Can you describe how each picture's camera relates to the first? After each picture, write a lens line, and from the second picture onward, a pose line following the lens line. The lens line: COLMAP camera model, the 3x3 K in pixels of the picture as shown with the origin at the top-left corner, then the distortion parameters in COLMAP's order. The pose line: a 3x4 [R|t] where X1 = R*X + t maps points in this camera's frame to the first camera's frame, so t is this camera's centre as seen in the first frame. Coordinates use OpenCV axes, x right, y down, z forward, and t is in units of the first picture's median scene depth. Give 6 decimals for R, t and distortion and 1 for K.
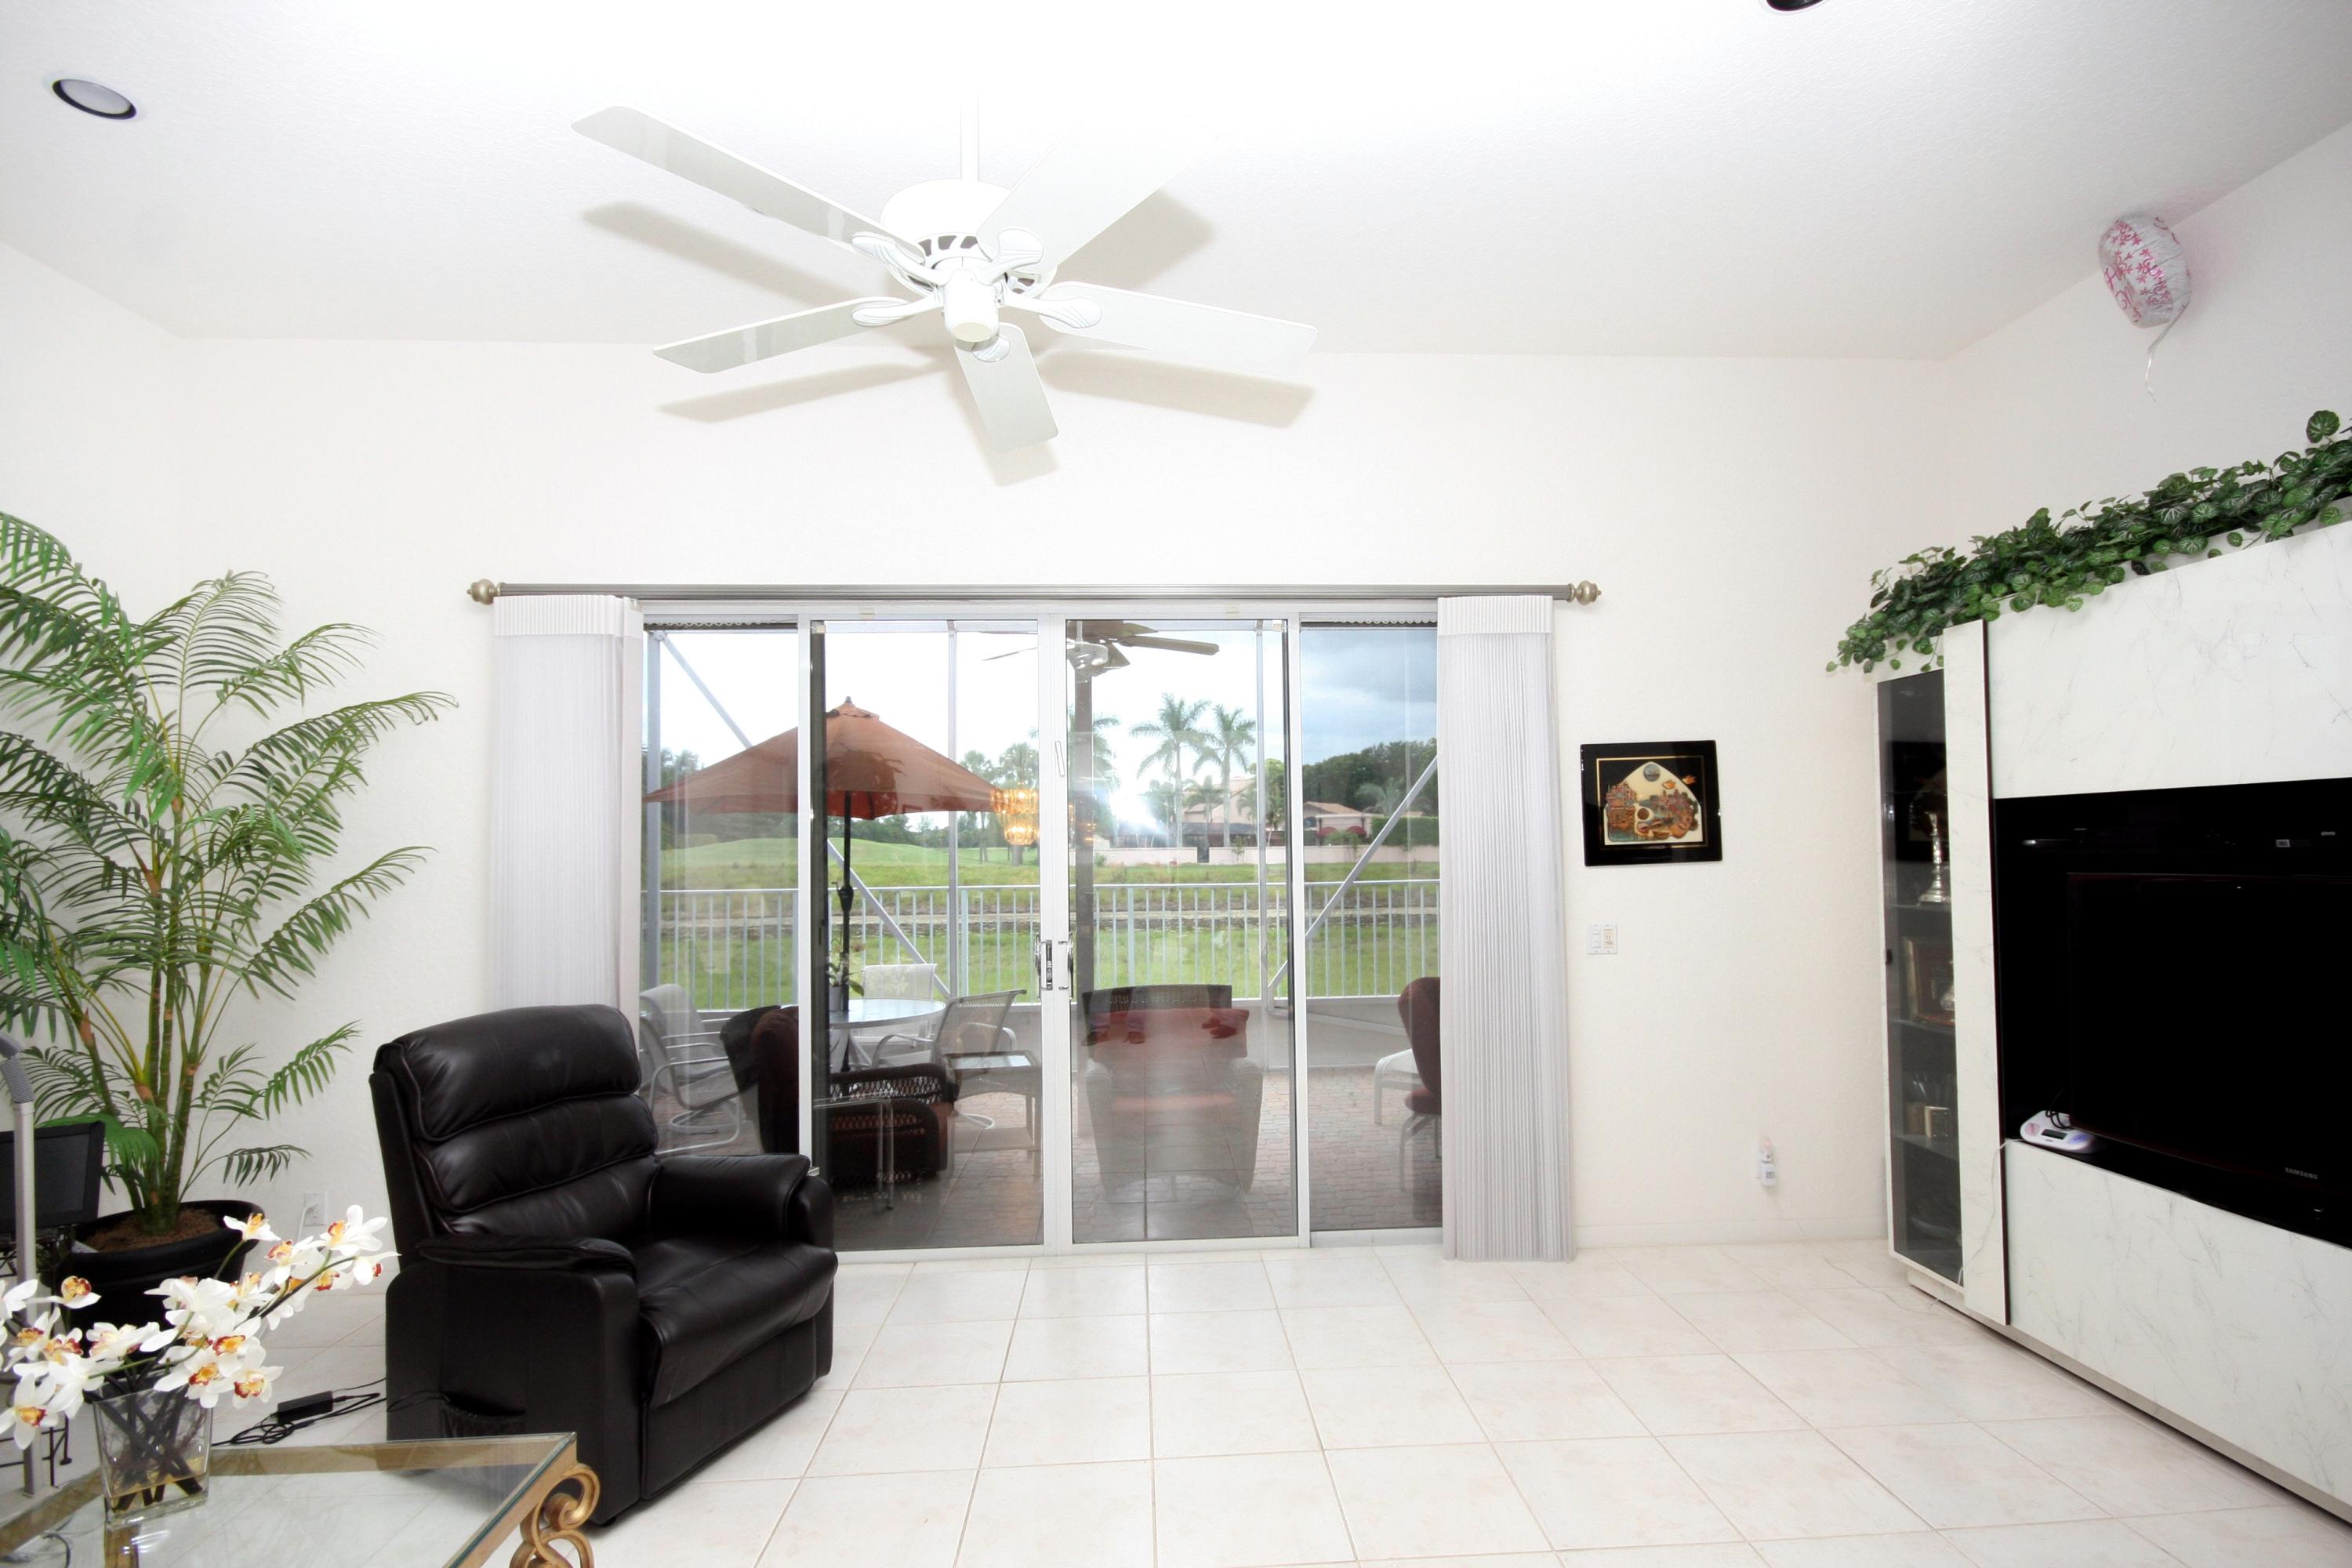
lens RADIAL K [[1134.8, 0, 1178.3], [0, 1134.8, 832.6], [0, 0, 1]] dist [-0.001708, -0.000840]
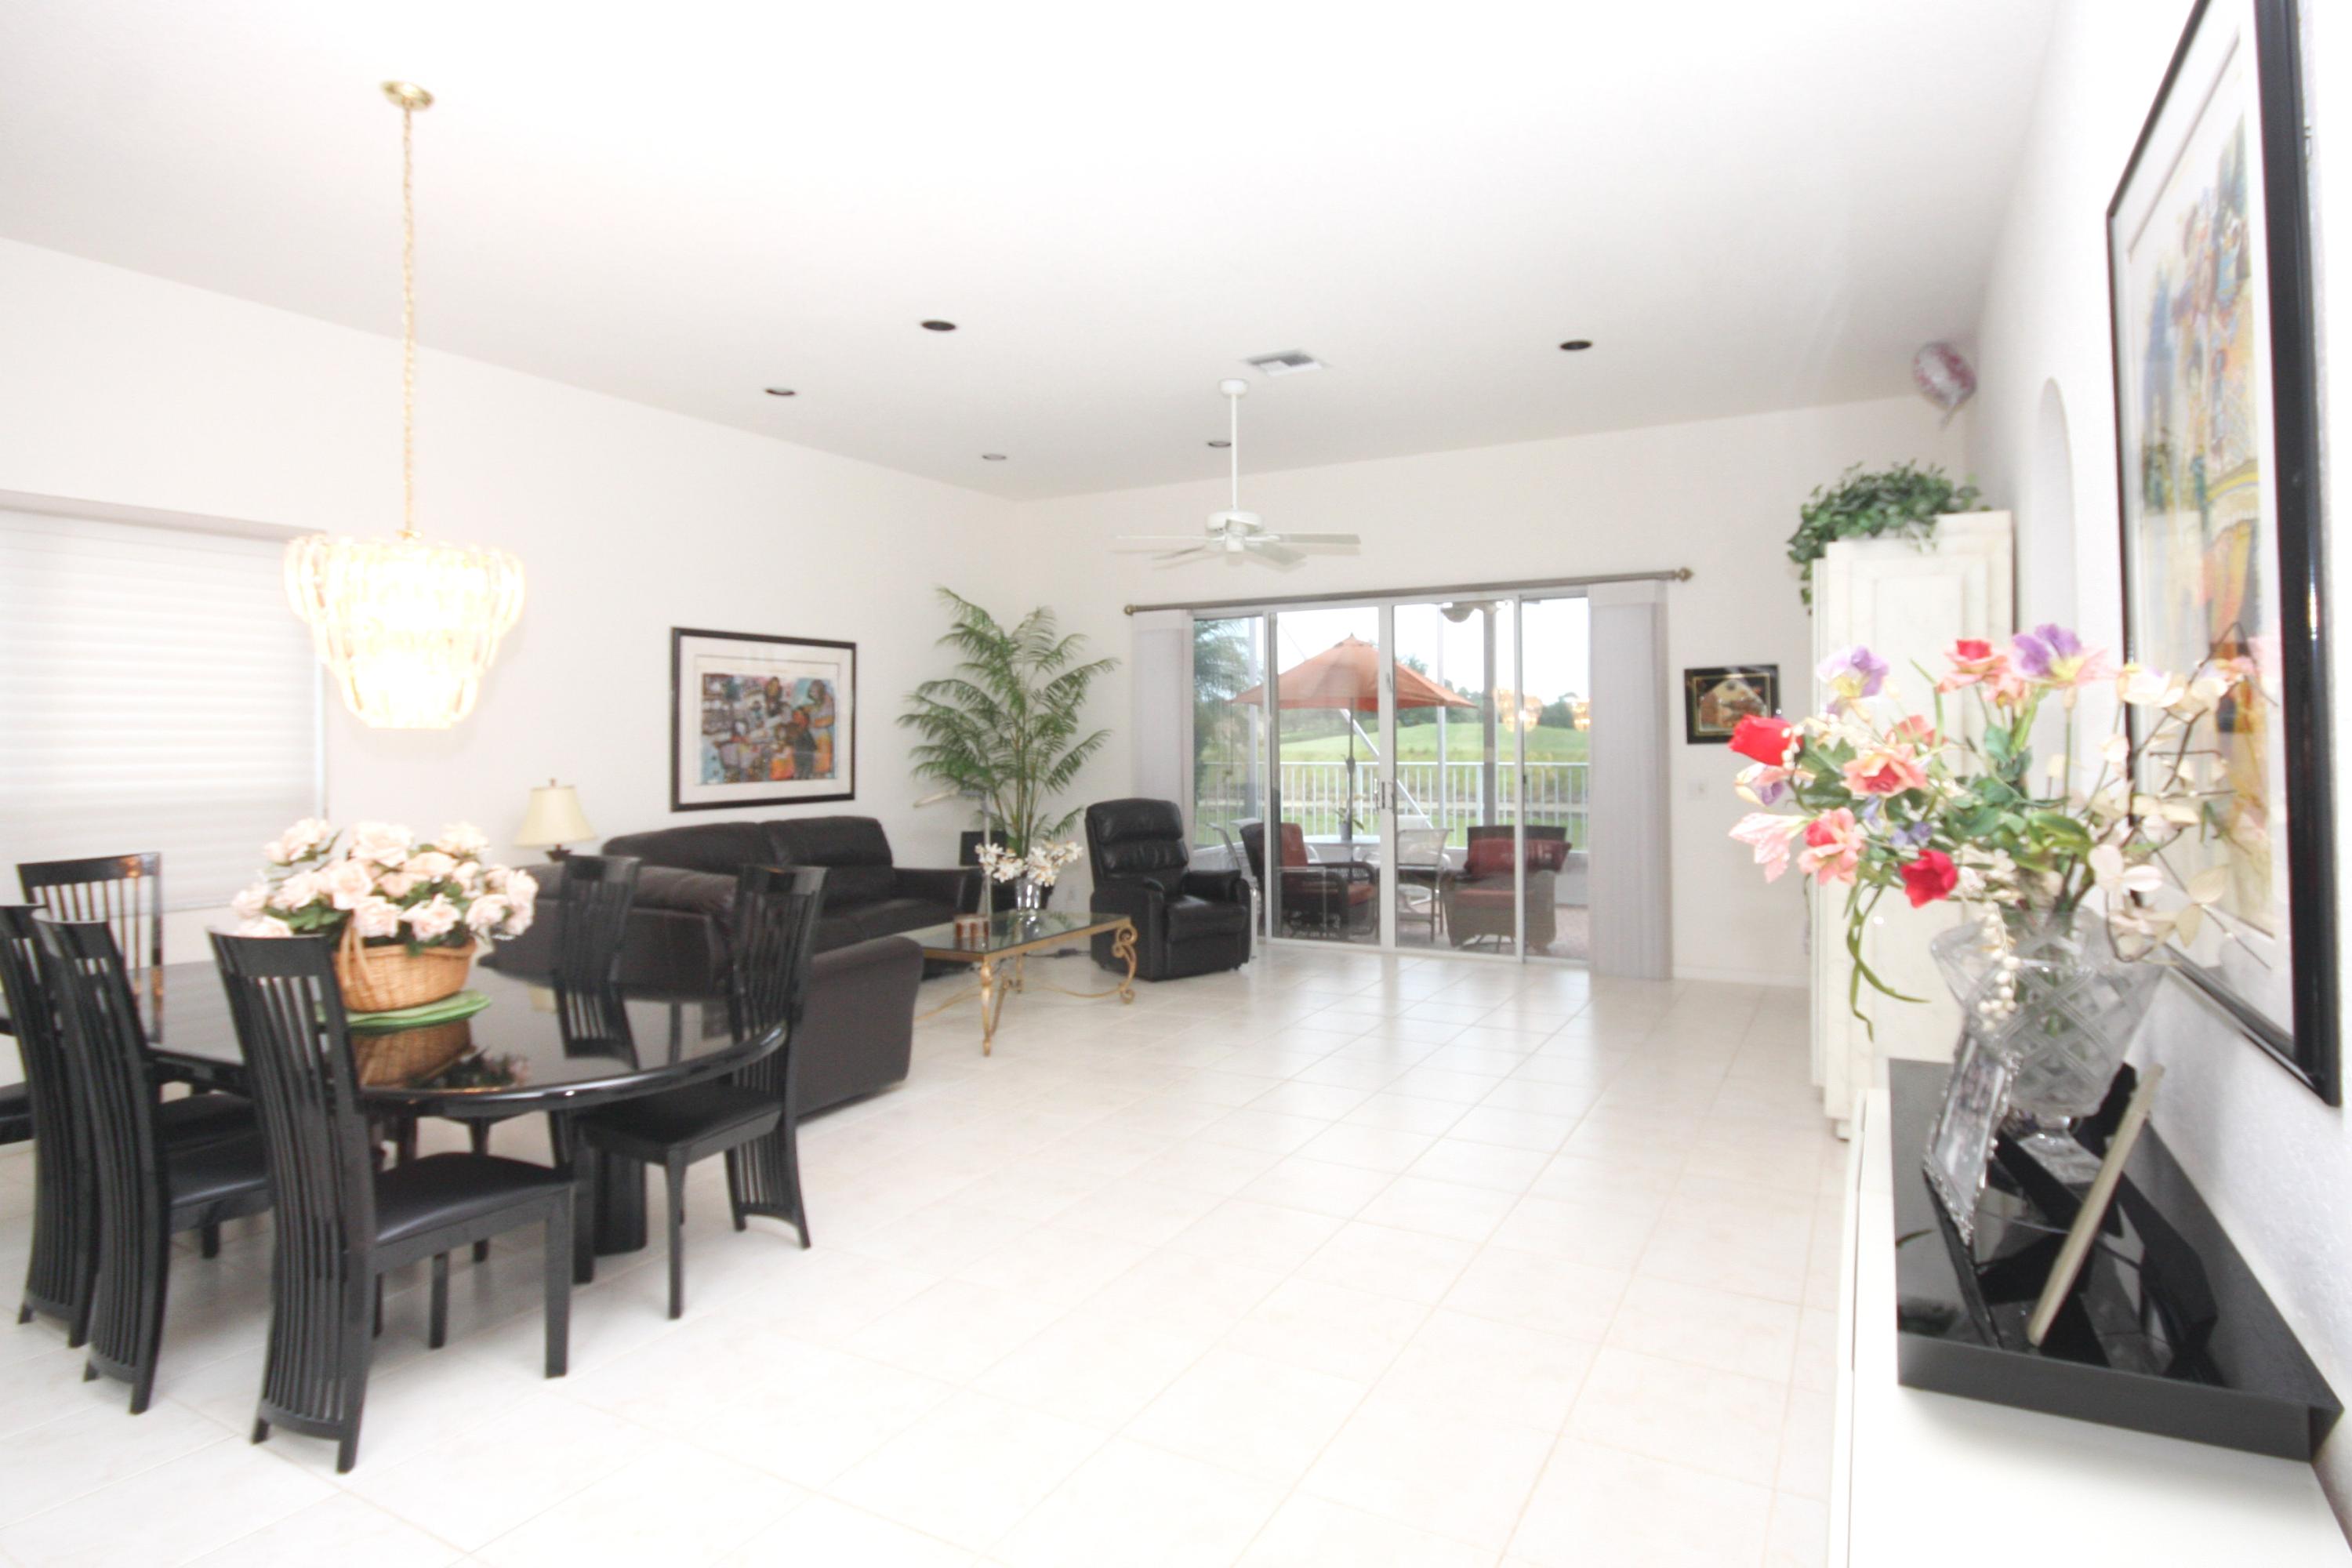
lens RADIAL K [[1134.8, 0, 1178.3], [0, 1134.8, 832.6], [0, 0, 1]] dist [-0.001708, -0.000840]
pose [[0.837778, 0.052183, -0.543511, 0.672679], [0.005504, 0.994565, 0.103973, -0.018112], [0.545983, -0.090098, 0.832938, -0.800132]]
